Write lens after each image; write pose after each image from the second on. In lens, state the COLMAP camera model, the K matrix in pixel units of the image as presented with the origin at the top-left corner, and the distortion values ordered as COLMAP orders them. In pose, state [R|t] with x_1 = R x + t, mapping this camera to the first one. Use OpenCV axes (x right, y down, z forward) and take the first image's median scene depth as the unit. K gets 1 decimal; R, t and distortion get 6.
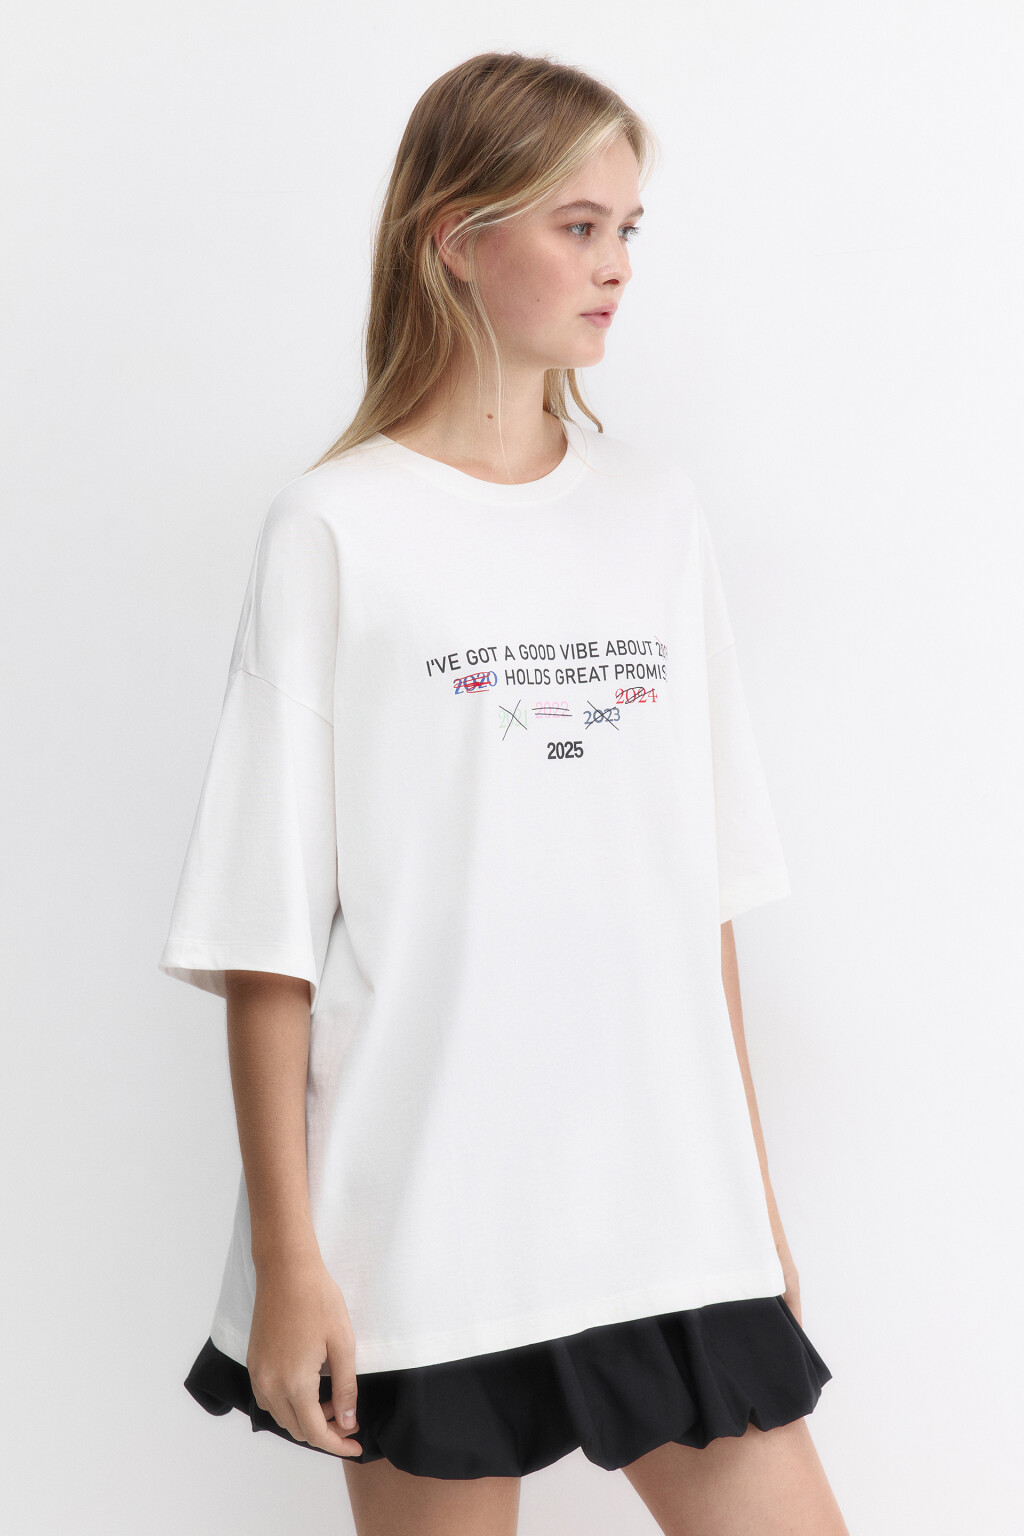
lens RADIAL K [[3047.5, 0, 512.0], [0, 3047.5, 768.0], [0, 0, 1]] dist [-0.539722, -0.163643]
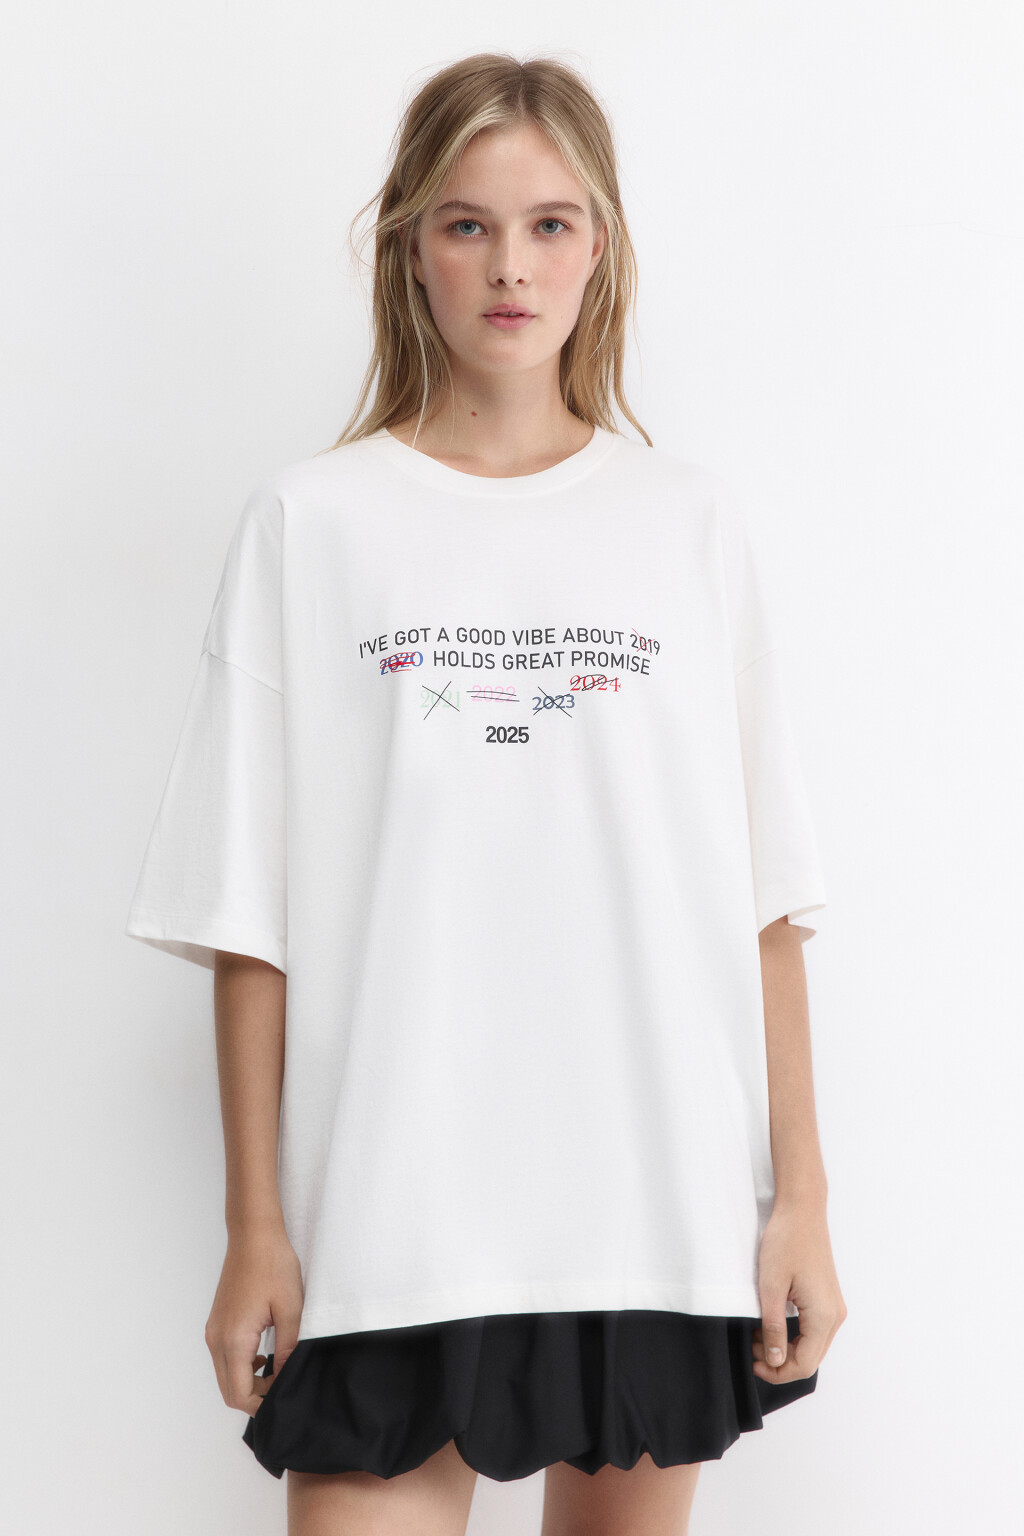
lens RADIAL K [[3047.5, 0, 512.0], [0, 3047.5, 768.0], [0, 0, 1]] dist [-0.539722, -0.163643]
pose [[0.888393, -0.000780, -0.459082, 0.472278], [-0.040772, 0.995913, -0.080590, 0.084452], [0.457269, 0.090313, 0.884731, 0.123899]]
